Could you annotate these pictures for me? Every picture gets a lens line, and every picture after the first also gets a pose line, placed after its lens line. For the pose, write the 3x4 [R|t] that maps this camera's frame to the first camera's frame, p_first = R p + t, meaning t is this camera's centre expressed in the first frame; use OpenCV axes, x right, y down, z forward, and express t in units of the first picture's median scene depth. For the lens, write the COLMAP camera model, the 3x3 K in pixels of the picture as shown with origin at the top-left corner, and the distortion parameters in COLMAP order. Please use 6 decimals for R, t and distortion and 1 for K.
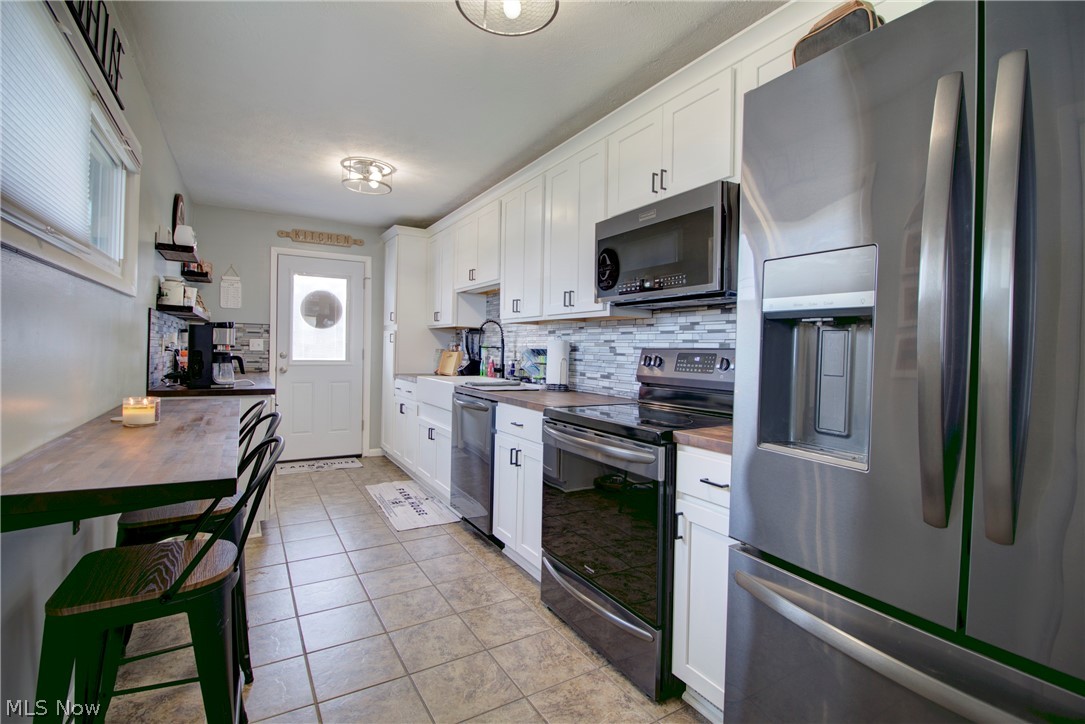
lens RADIAL K [[496.6, 0, 538.0], [0, 496.6, 349.4], [0, 0, 1]] dist [-0.002561, -0.012436]
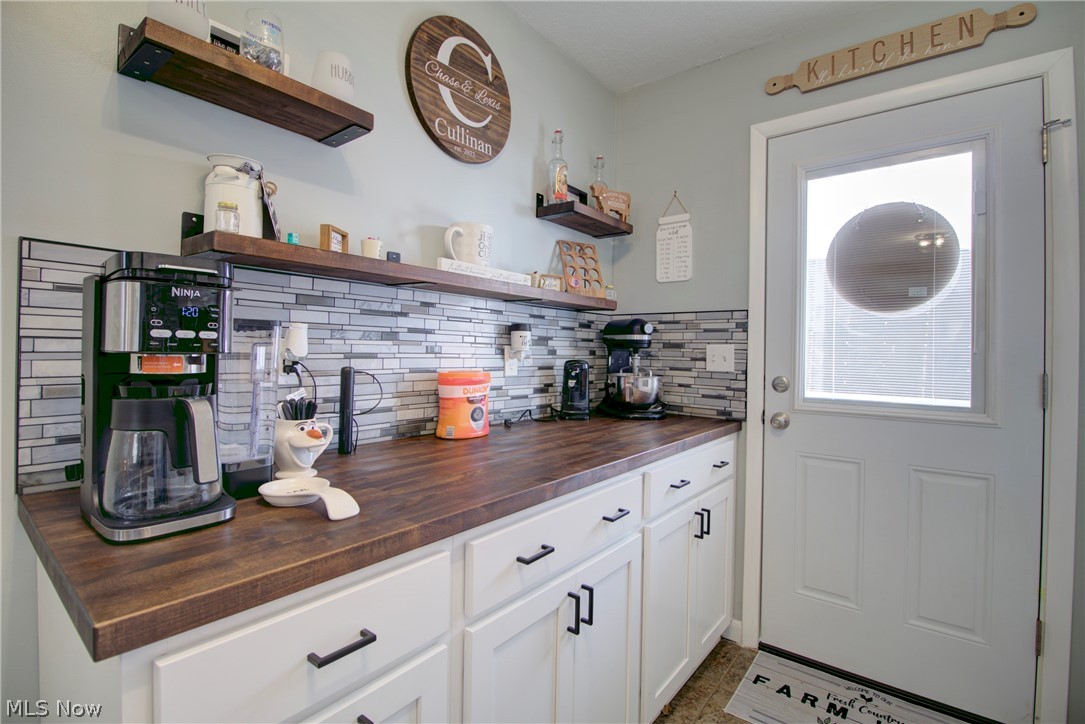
lens RADIAL K [[496.6, 0, 538.0], [0, 496.6, 349.4], [0, 0, 1]] dist [-0.002561, -0.012436]
pose [[0.368260, -0.016244, -0.929581, -0.272800], [-0.010732, 0.999706, -0.021721, -0.007193], [0.929661, 0.017975, 0.367978, 0.857662]]
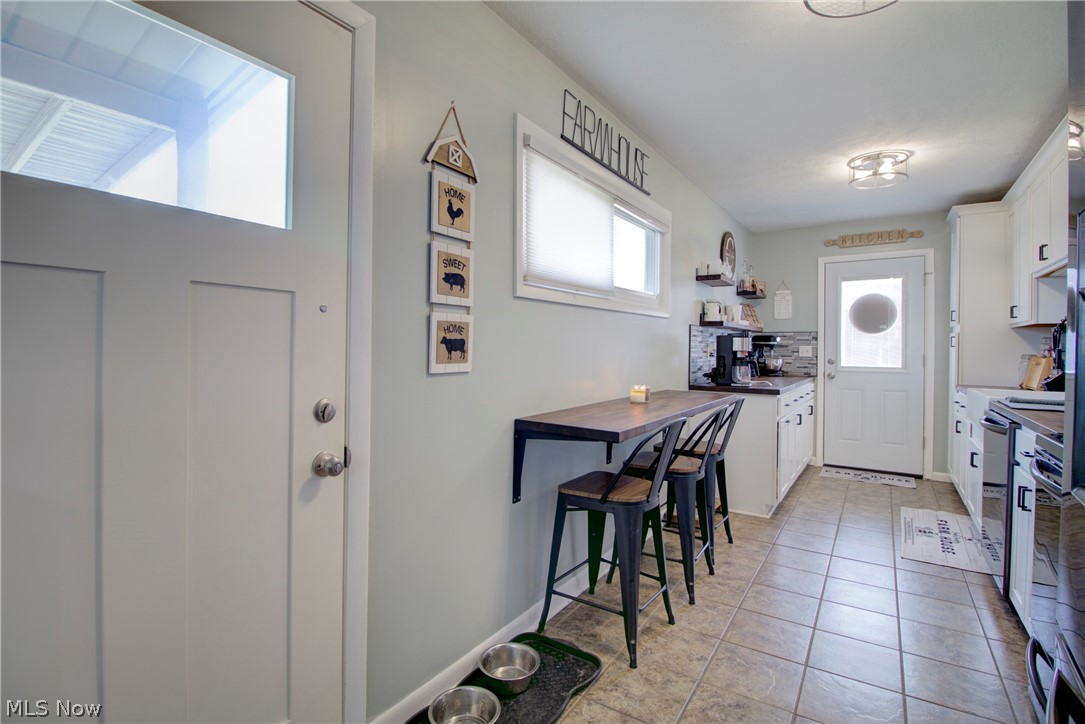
lens RADIAL K [[496.6, 0, 538.0], [0, 496.6, 349.4], [0, 0, 1]] dist [-0.002561, -0.012436]
pose [[0.433207, -0.012537, -0.901207, 0.185144], [-0.001314, 0.999893, -0.014541, 0.003745], [0.901293, 0.007483, 0.433145, 0.016378]]
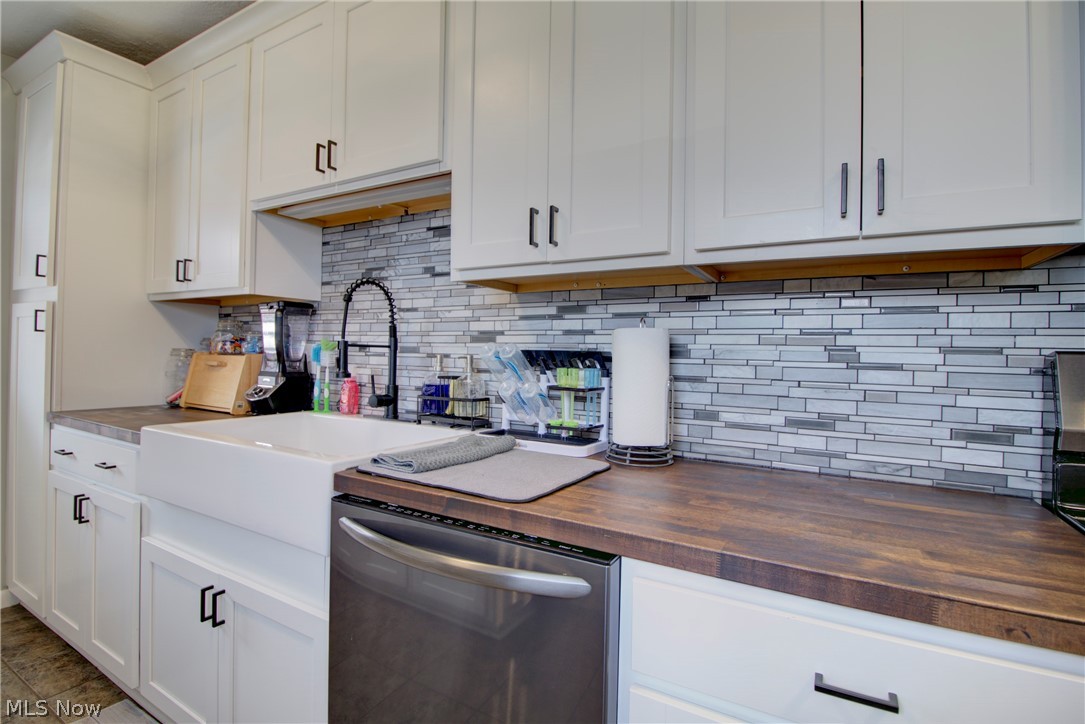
lens RADIAL K [[528.3, 0, 543.2], [0, 528.3, 341.5], [0, 0, 1]] dist [-0.018476, -0.000412]
pose [[0.874334, -0.004638, 0.485303, -0.180702], [0.004555, 0.999989, 0.001350, -0.007865], [-0.485303, 0.001030, 0.874345, 0.555320]]
